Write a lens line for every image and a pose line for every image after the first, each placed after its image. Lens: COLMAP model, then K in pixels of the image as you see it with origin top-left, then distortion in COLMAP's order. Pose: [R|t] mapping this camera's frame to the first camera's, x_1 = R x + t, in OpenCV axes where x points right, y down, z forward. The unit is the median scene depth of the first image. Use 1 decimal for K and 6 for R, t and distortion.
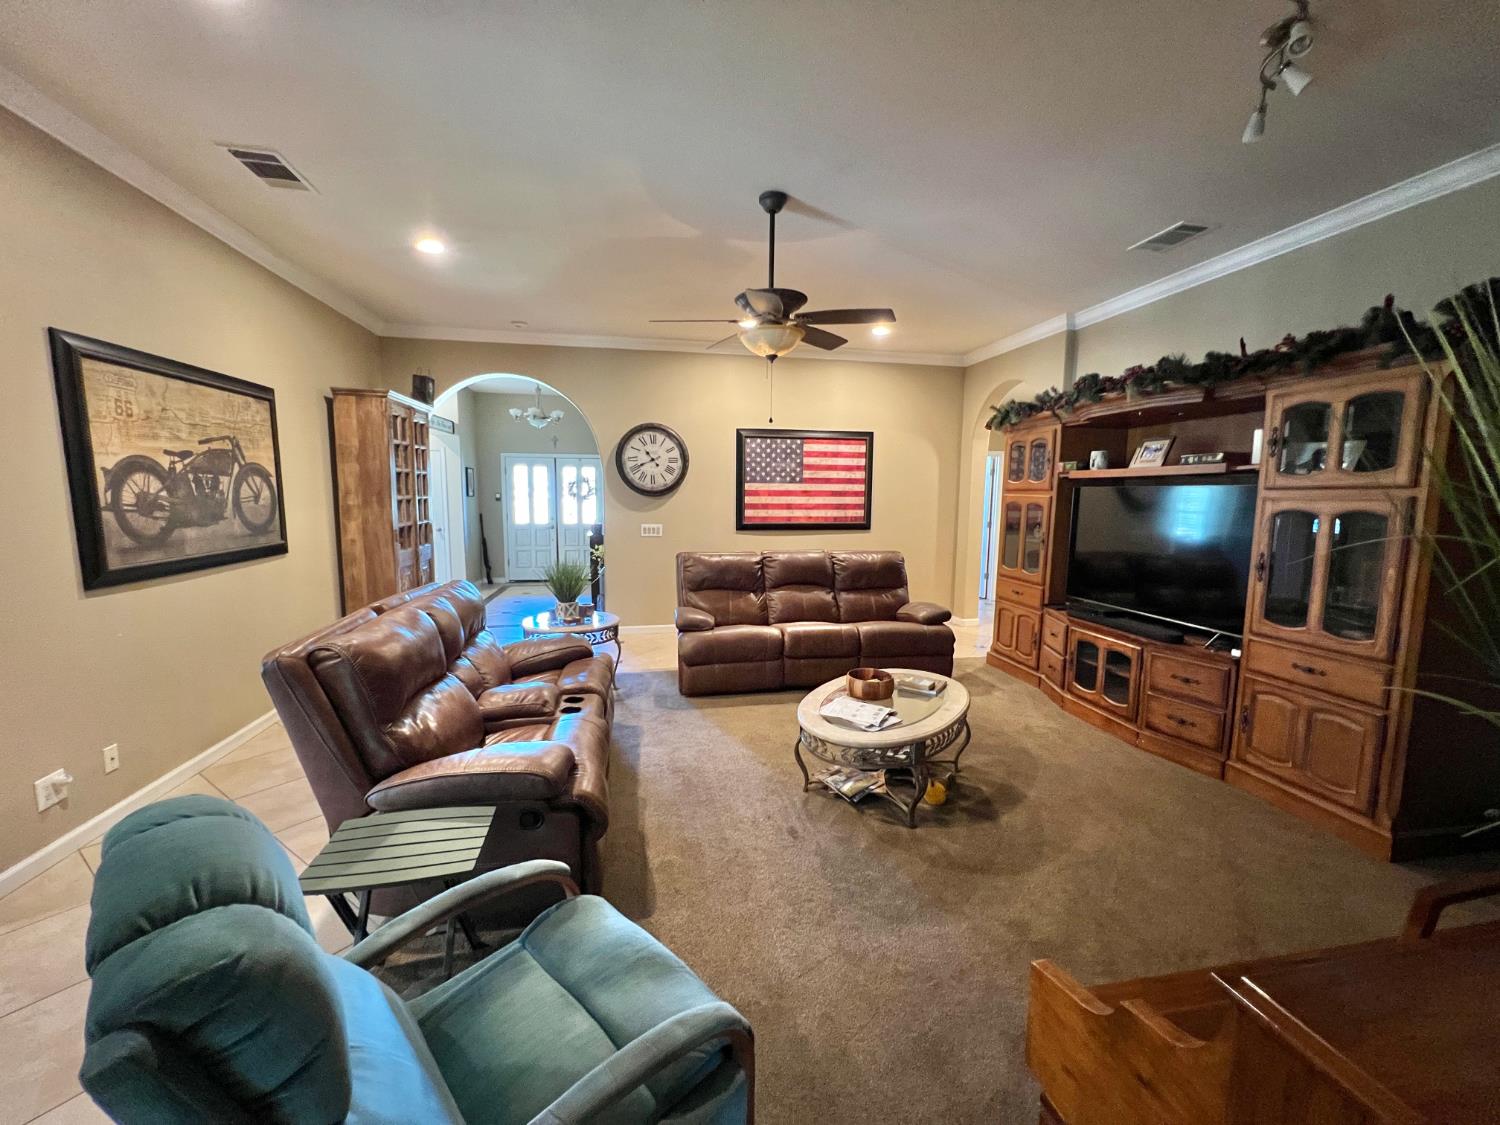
lens RADIAL K [[600.3, 0, 752.2], [0, 600.3, 563.3], [0, 0, 1]] dist [-0.000943, 0.000172]
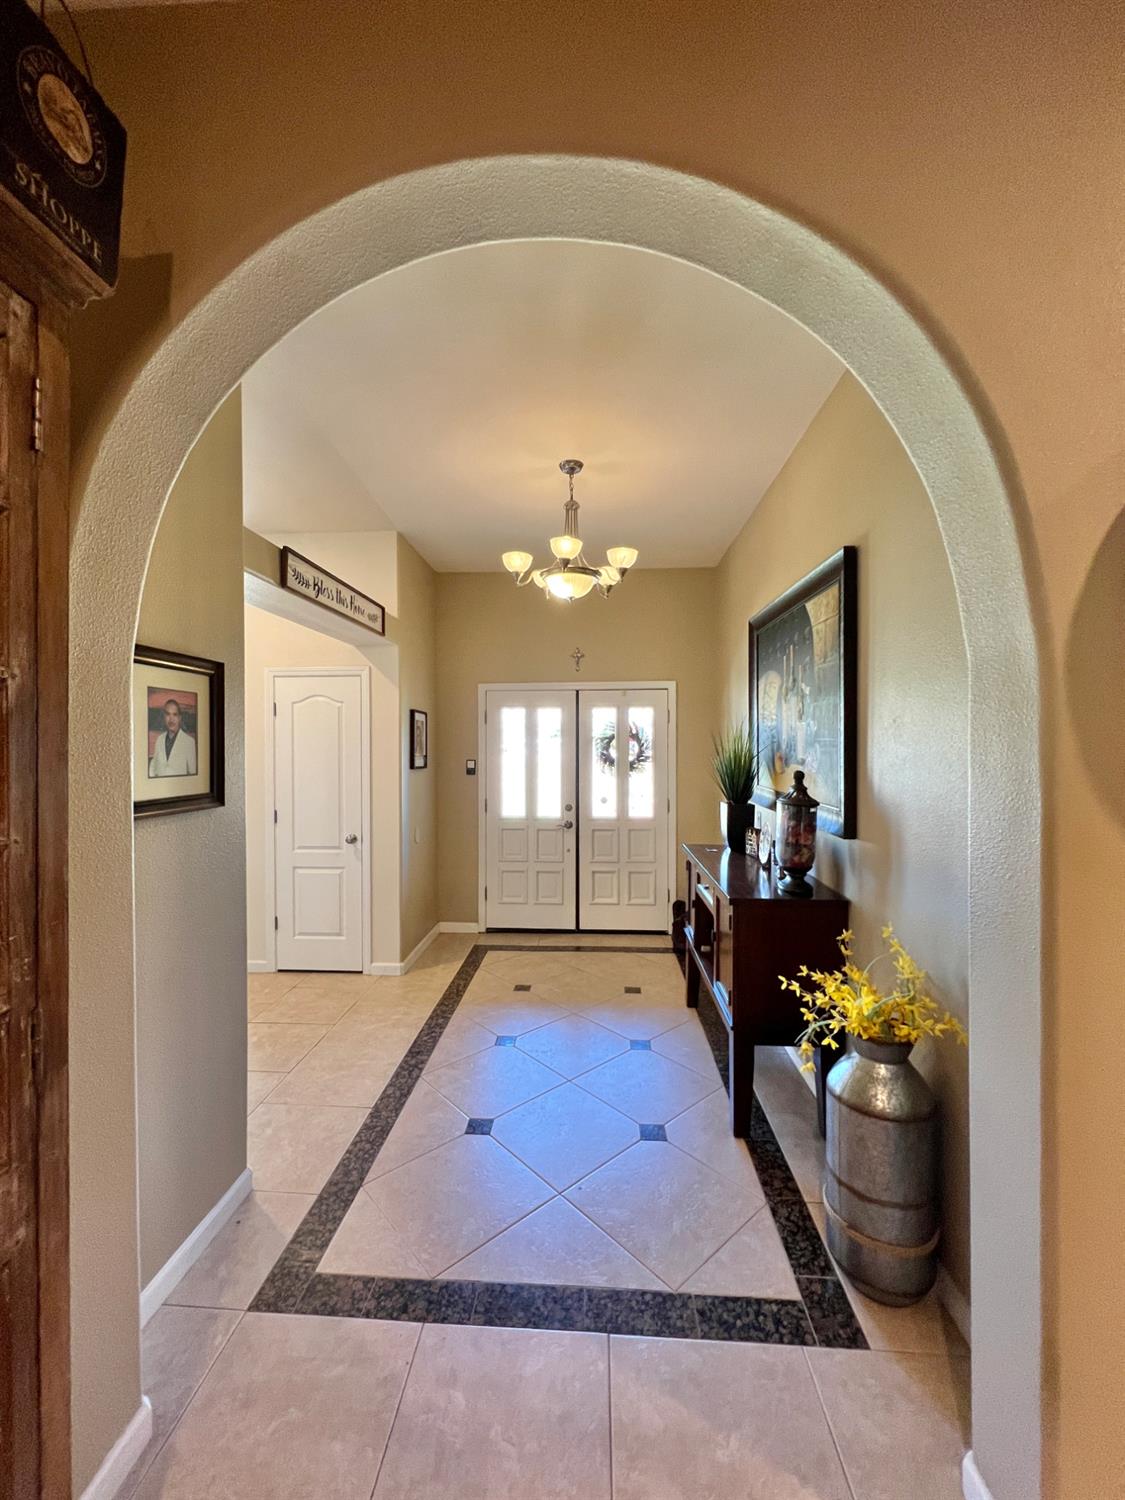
lens RADIAL K [[600.3, 0, 565.0], [0, 600.3, 745.3], [0, 0, 1]] dist [-0.000943, 0.000172]
pose [[0.969602, -0.006520, -0.244602, -0.213232], [-0.020147, 0.994123, -0.106361, -0.073825], [0.243858, 0.108056, 0.963772, 0.505873]]
